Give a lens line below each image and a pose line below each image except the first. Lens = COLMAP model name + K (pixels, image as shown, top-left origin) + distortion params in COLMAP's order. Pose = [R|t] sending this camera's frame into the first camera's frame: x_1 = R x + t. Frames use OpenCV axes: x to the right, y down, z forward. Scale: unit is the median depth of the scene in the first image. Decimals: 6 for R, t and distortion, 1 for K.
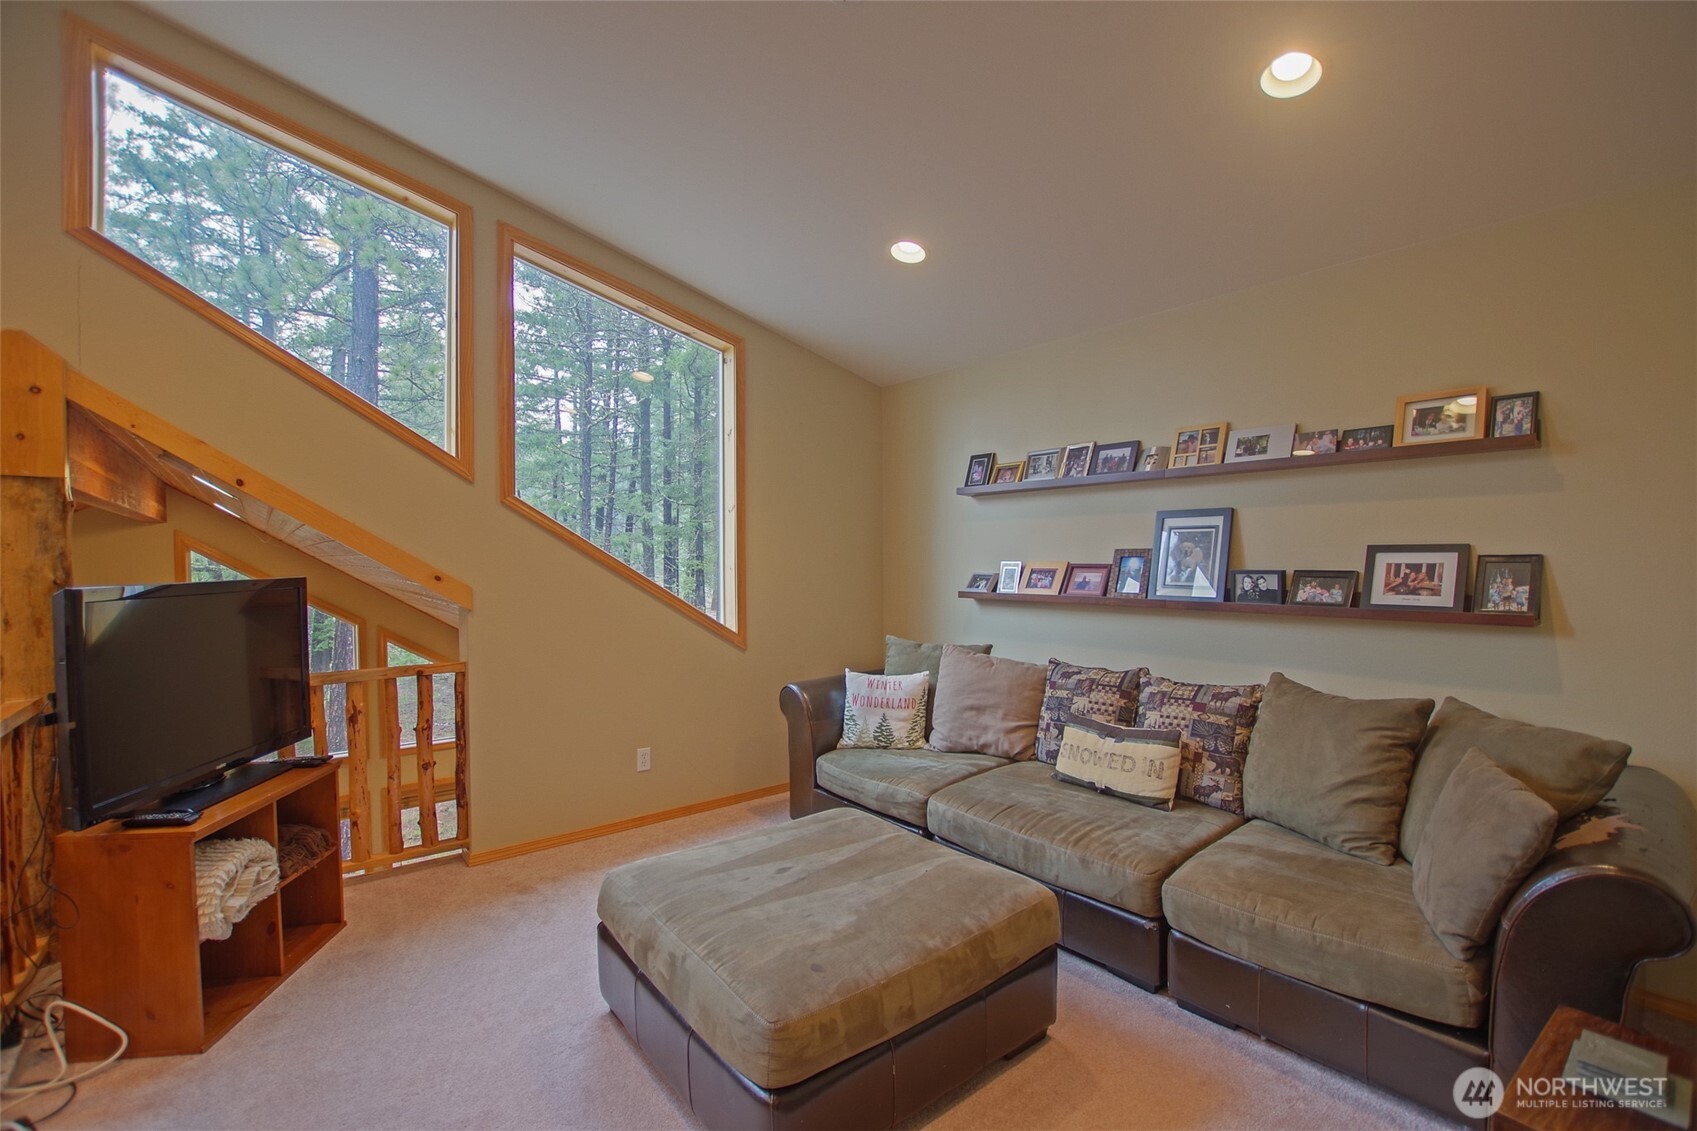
lens RADIAL K [[758.9, 0, 861.5], [0, 758.9, 567.7], [0, 0, 1]] dist [-0.031009, 0.003240]
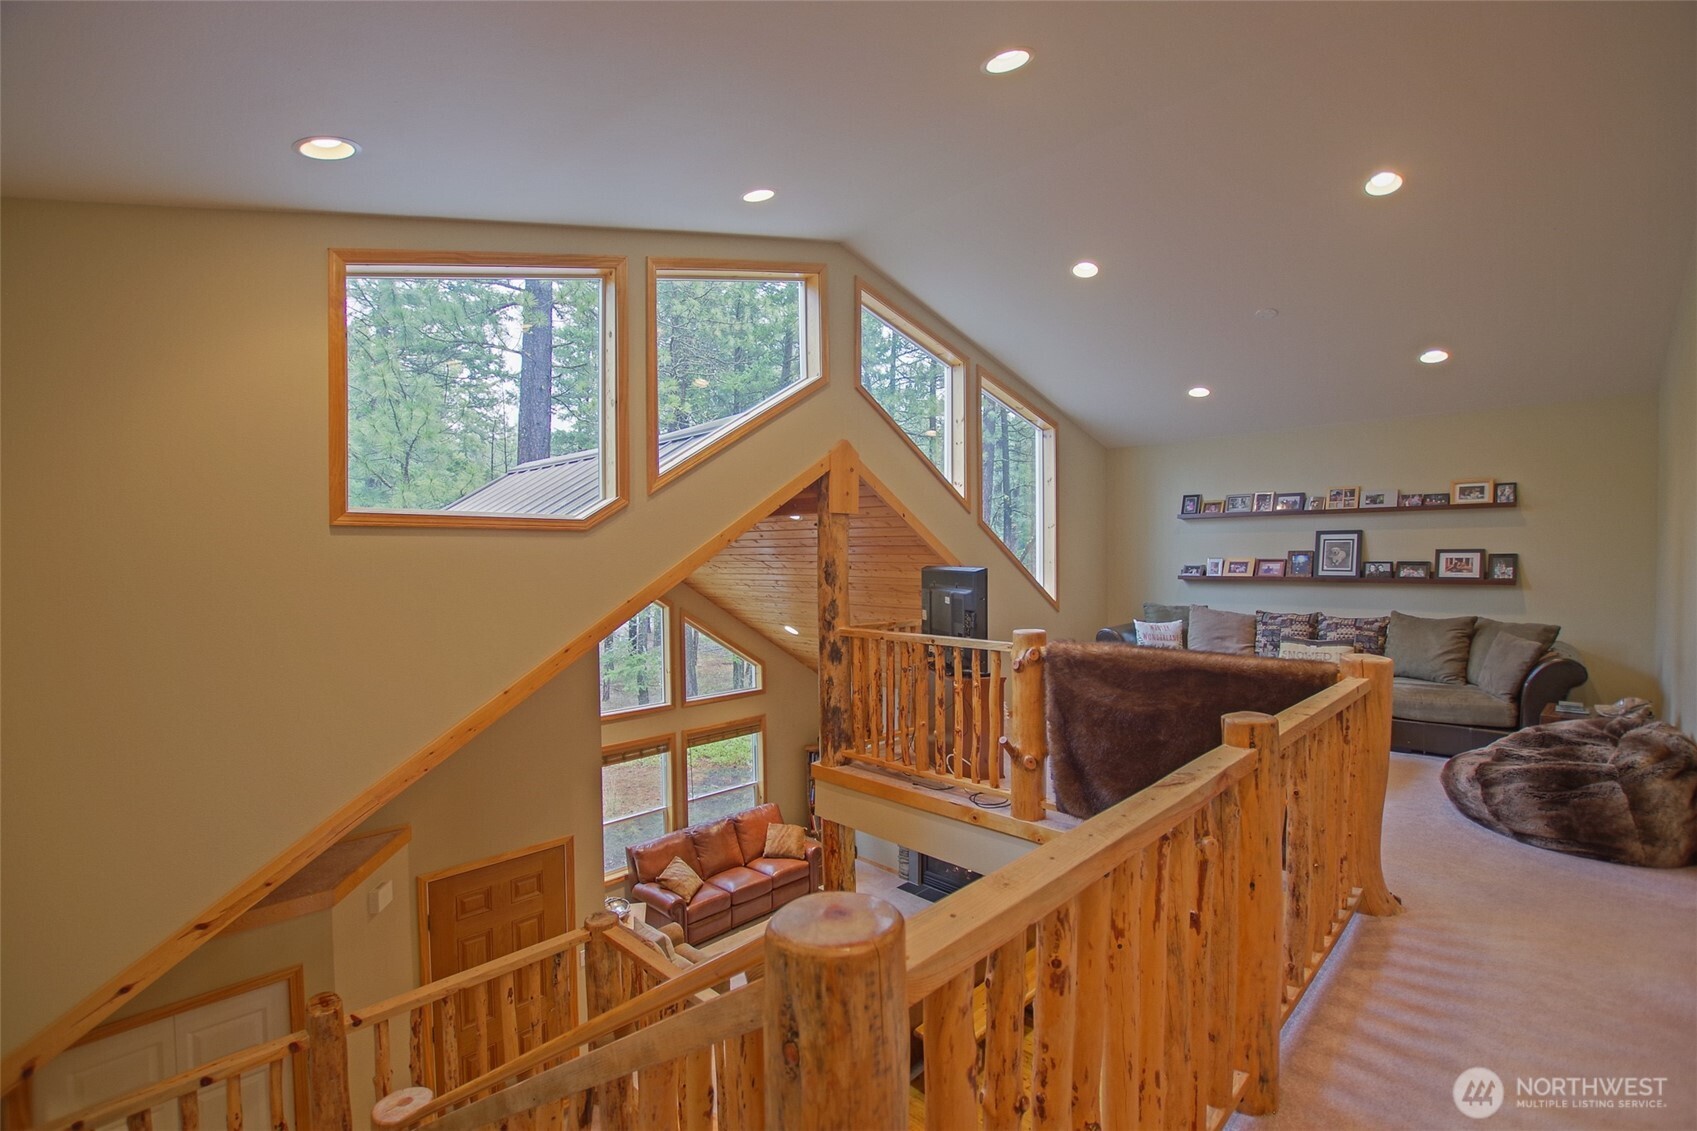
lens RADIAL K [[758.9, 0, 867.1], [0, 758.9, 565.8], [0, 0, 1]] dist [-0.031009, 0.003240]
pose [[0.993667, -0.001216, 0.112357, -1.094986], [0.001393, 0.999998, -0.001495, 0.016169], [-0.112355, 0.001642, 0.993667, -0.863359]]
